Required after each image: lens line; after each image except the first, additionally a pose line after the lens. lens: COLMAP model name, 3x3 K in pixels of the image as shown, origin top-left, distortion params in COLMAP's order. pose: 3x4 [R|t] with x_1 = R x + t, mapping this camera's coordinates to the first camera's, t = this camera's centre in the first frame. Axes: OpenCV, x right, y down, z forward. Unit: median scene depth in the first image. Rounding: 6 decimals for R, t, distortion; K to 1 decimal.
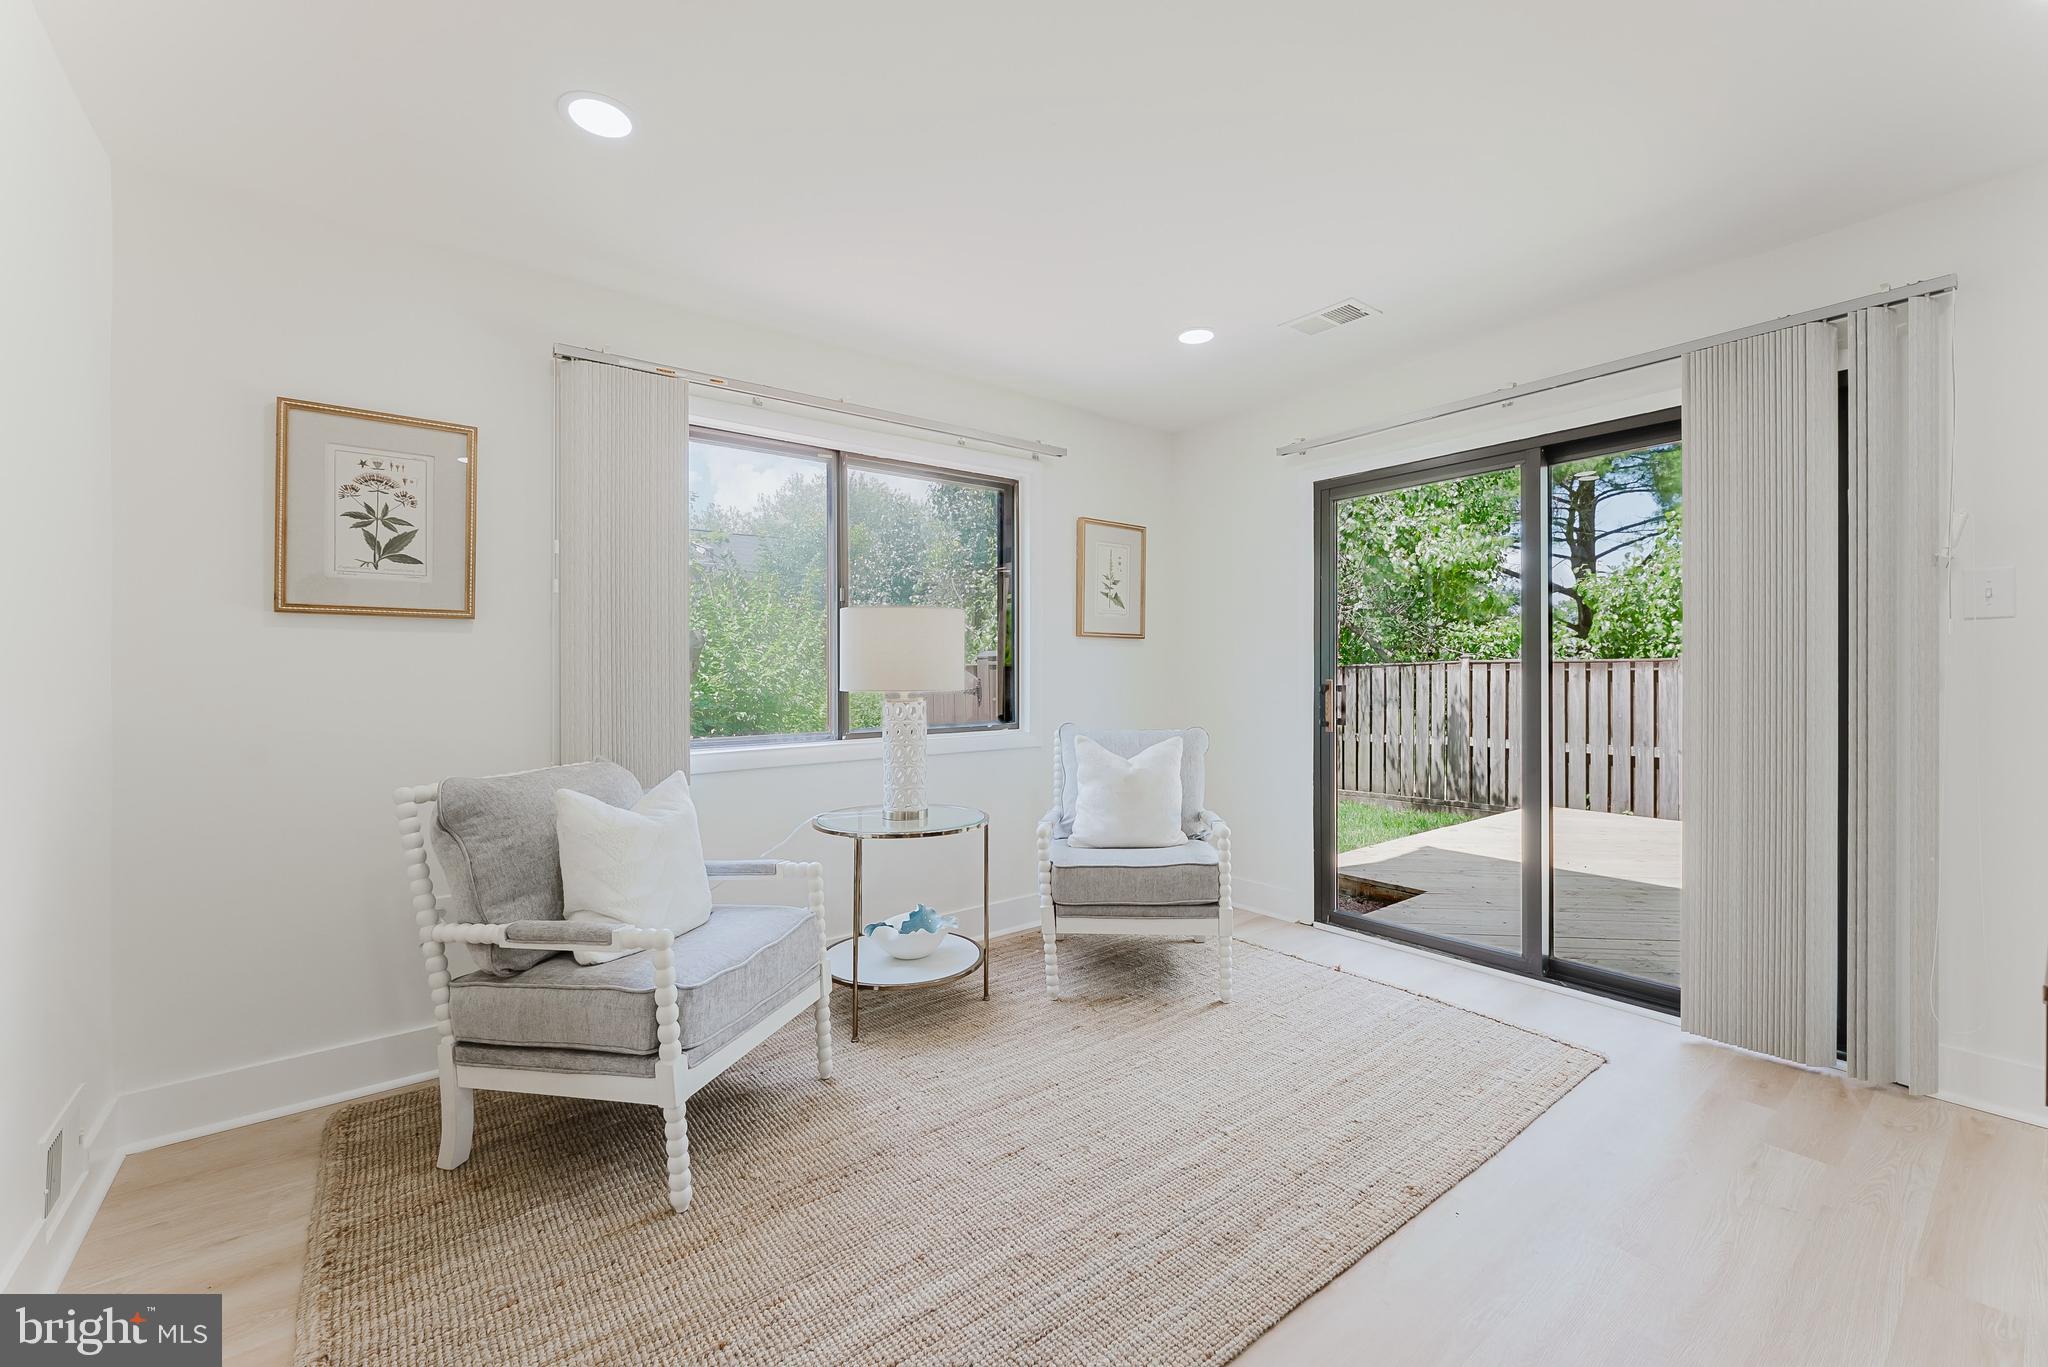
lens RADIAL K [[827.3, 0, 1033.4], [0, 827.3, 685.7], [0, 0, 1]] dist [-0.000885, -0.000056]
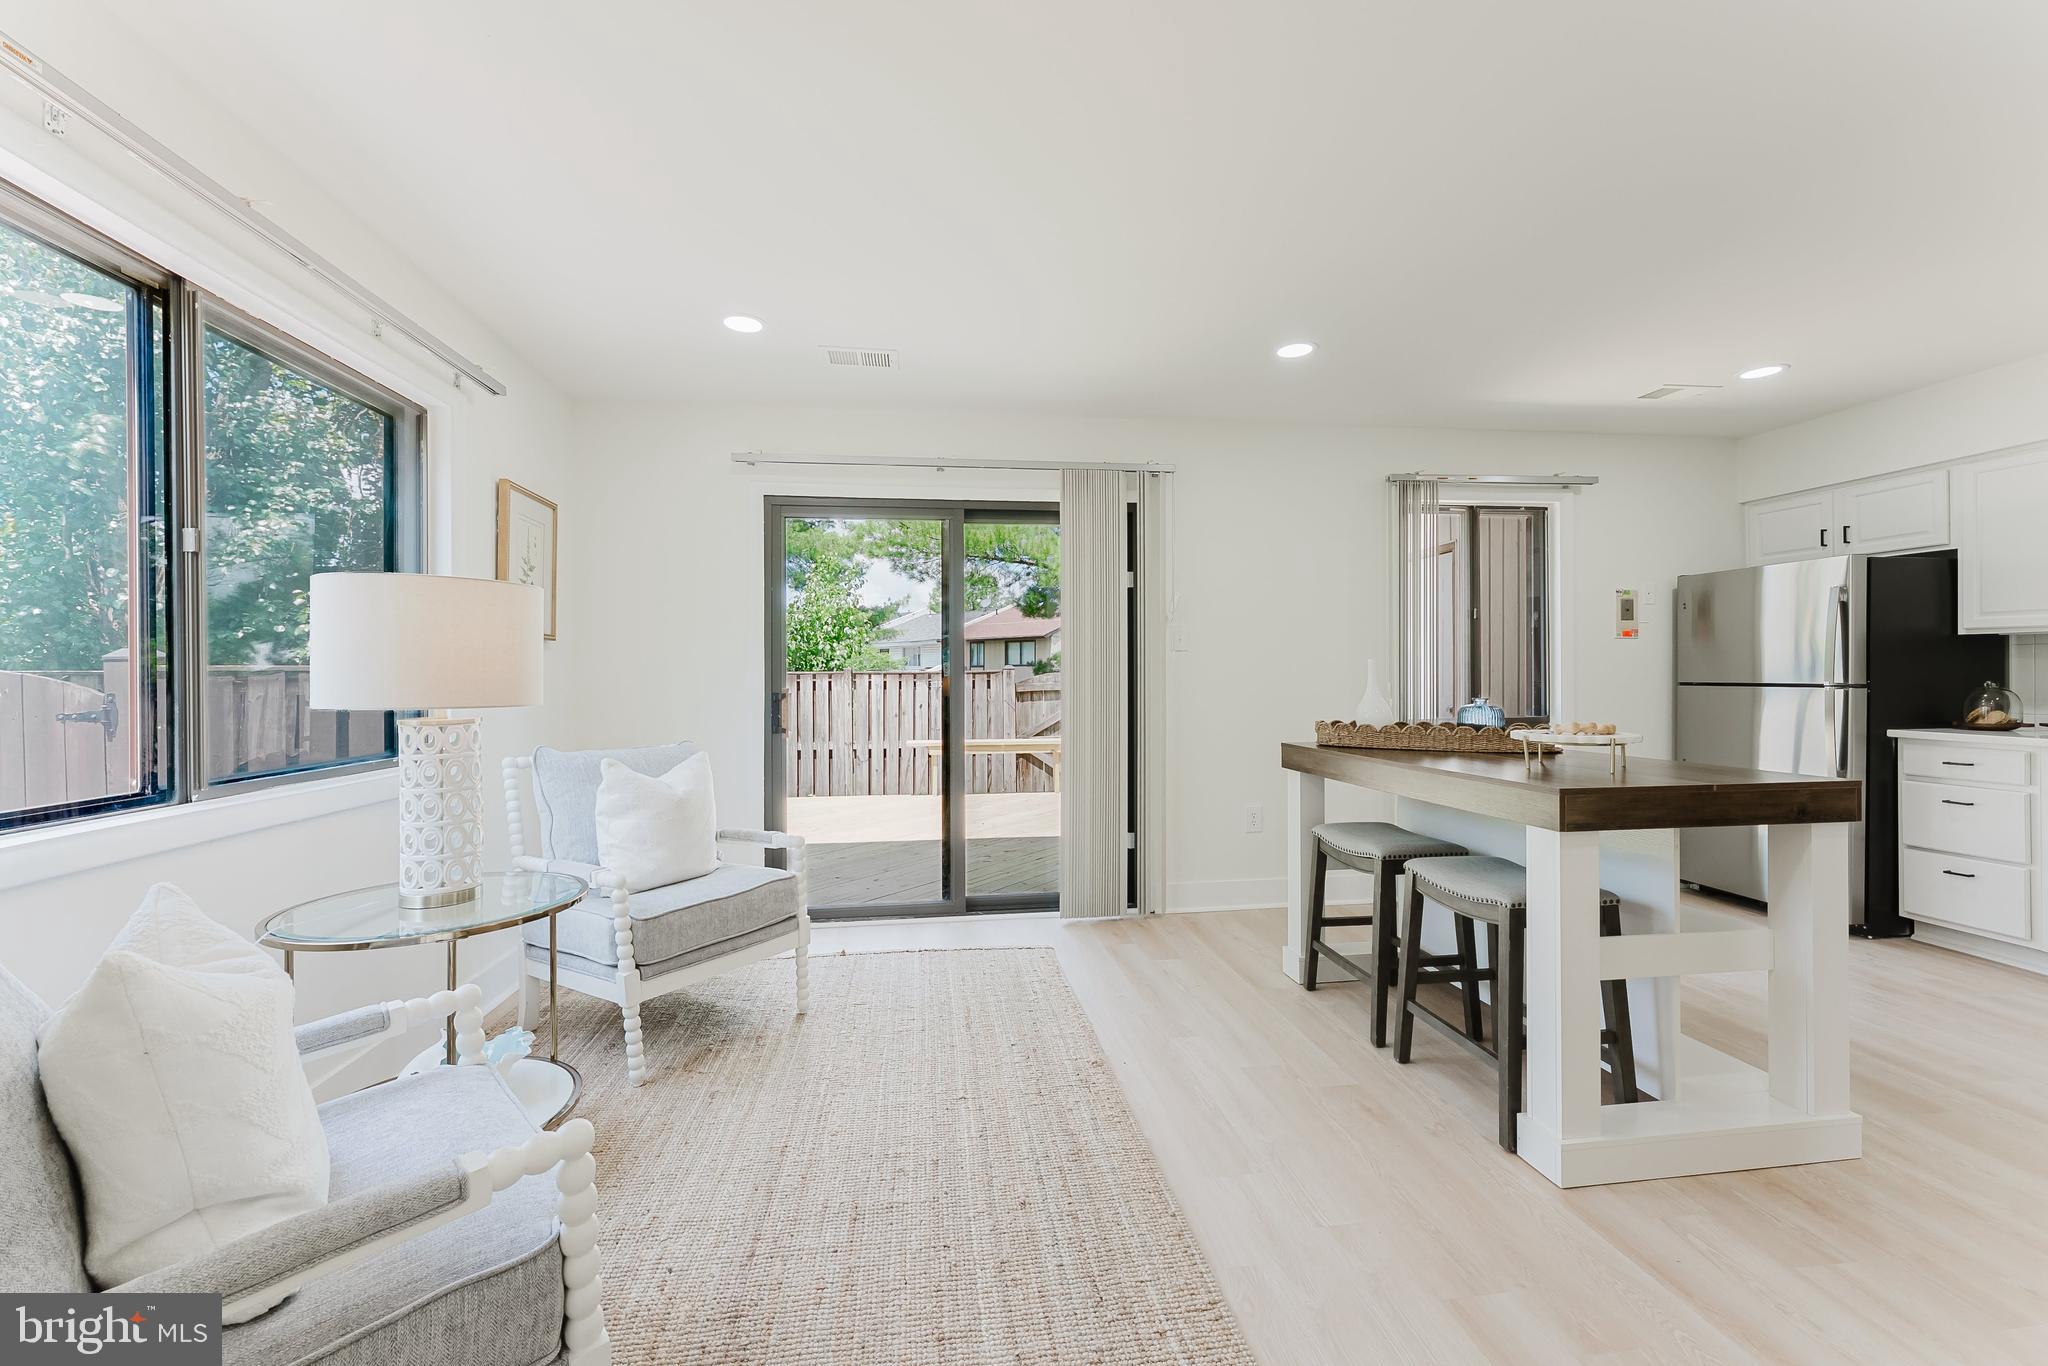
lens RADIAL K [[822.1, 0, 1023.1], [0, 822.1, 693.2], [0, 0, 1]] dist [0.000641, 0.000131]
pose [[0.506128, -0.013343, 0.862355, -0.476587], [0.018635, 0.999816, 0.004533, 0.000265], [-0.862257, 0.013776, 0.506284, 0.267051]]
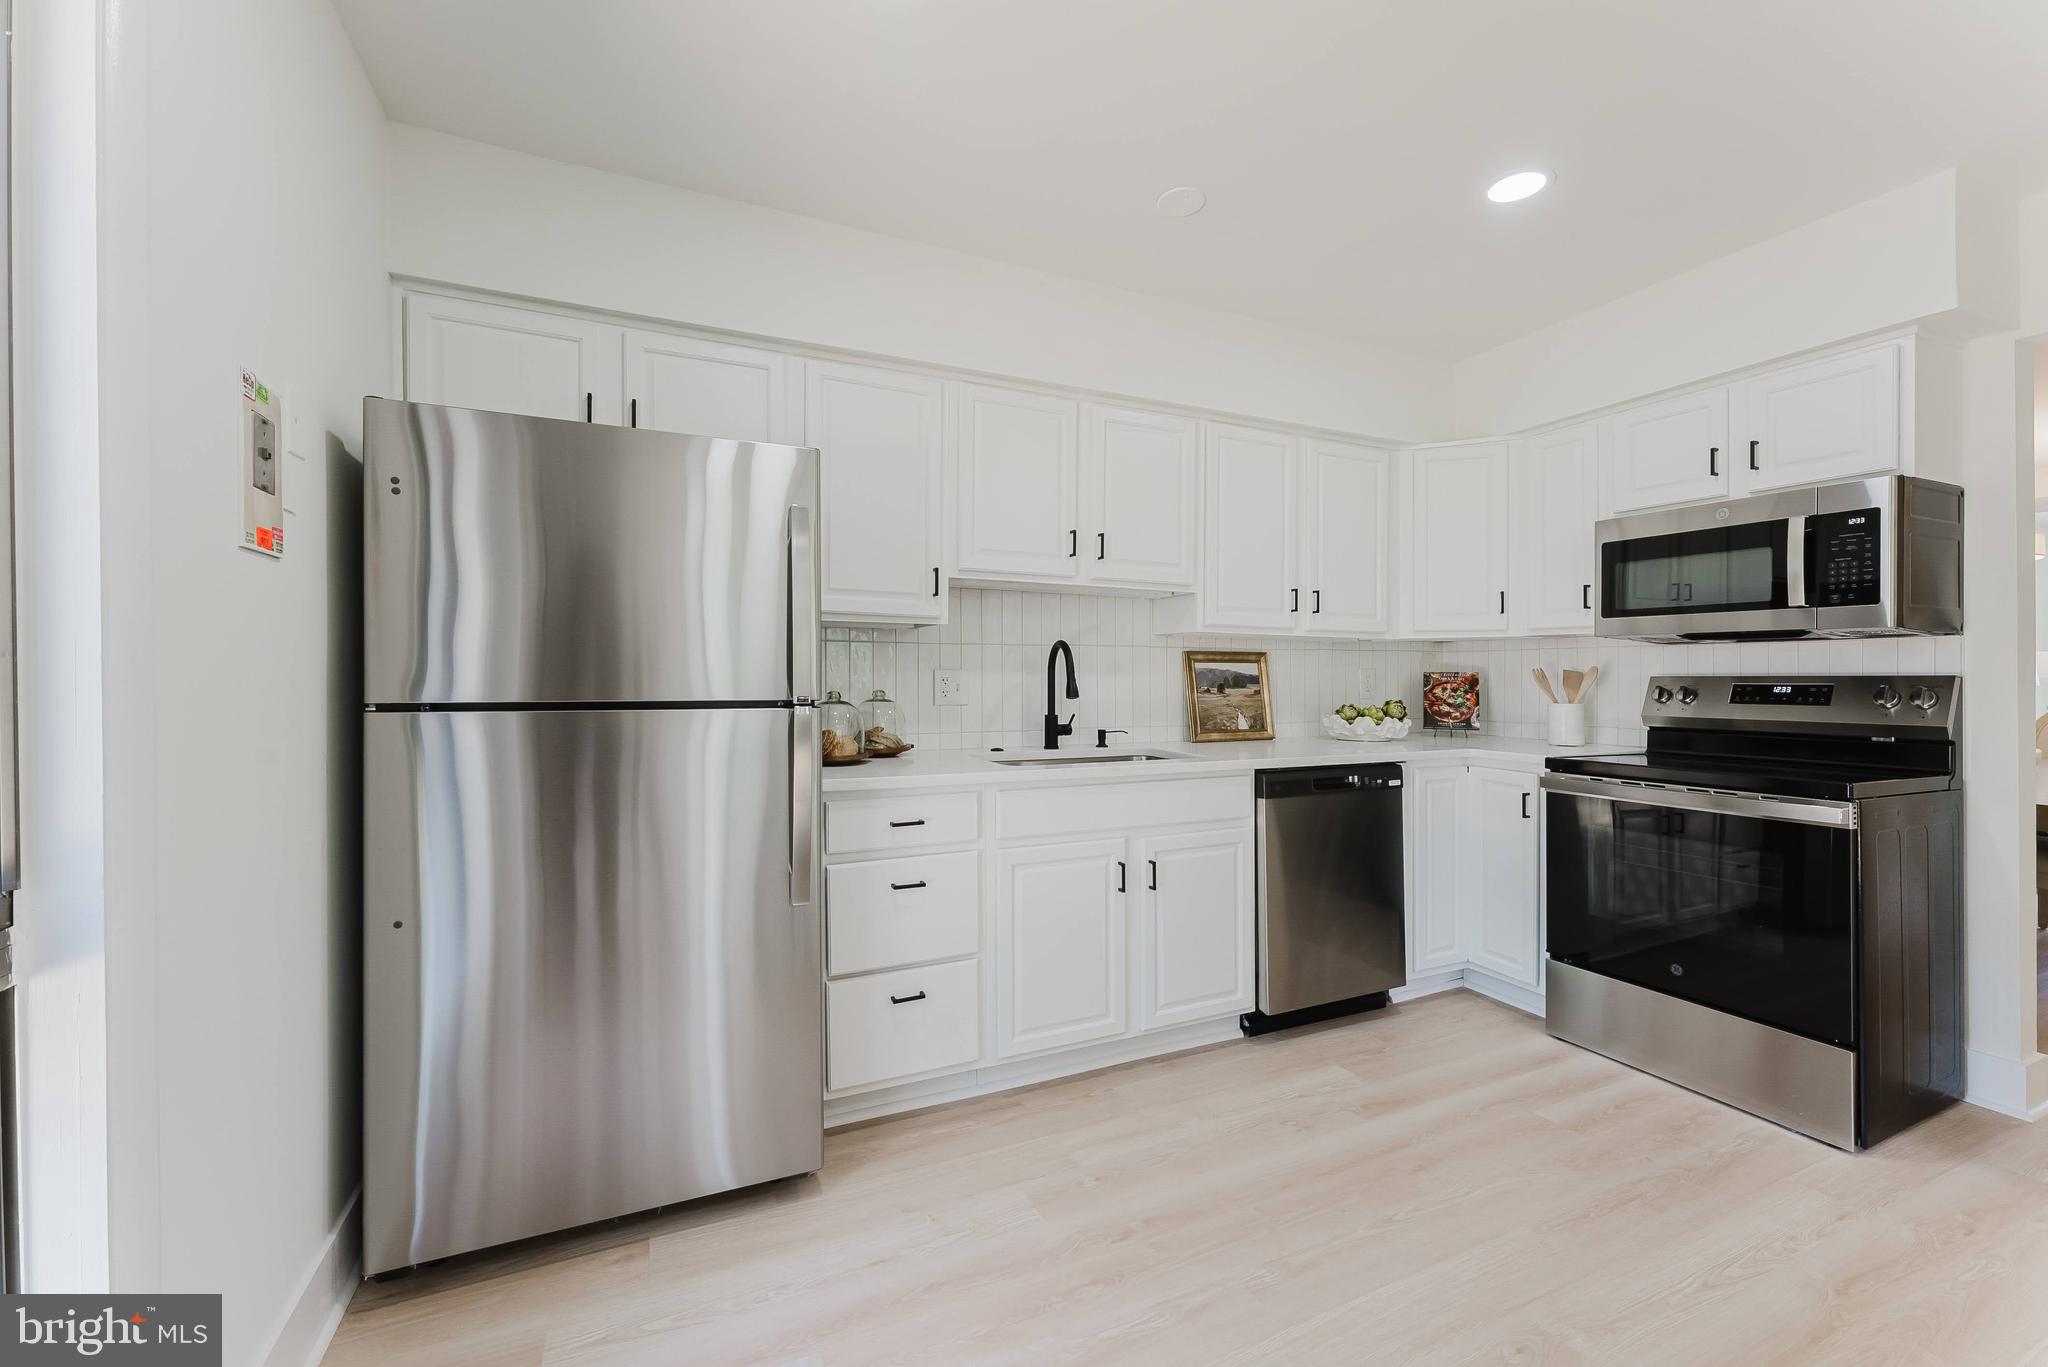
lens RADIAL K [[815.4, 0, 1014.1], [0, 815.4, 678.7], [0, 0, 1]] dist [-0.014945, -0.000154]
pose [[-0.971047, 0.005336, 0.238830, 0.921502], [0.010143, 0.999770, 0.018902, -0.011607], [-0.238675, 0.020777, -0.970877, 0.395828]]
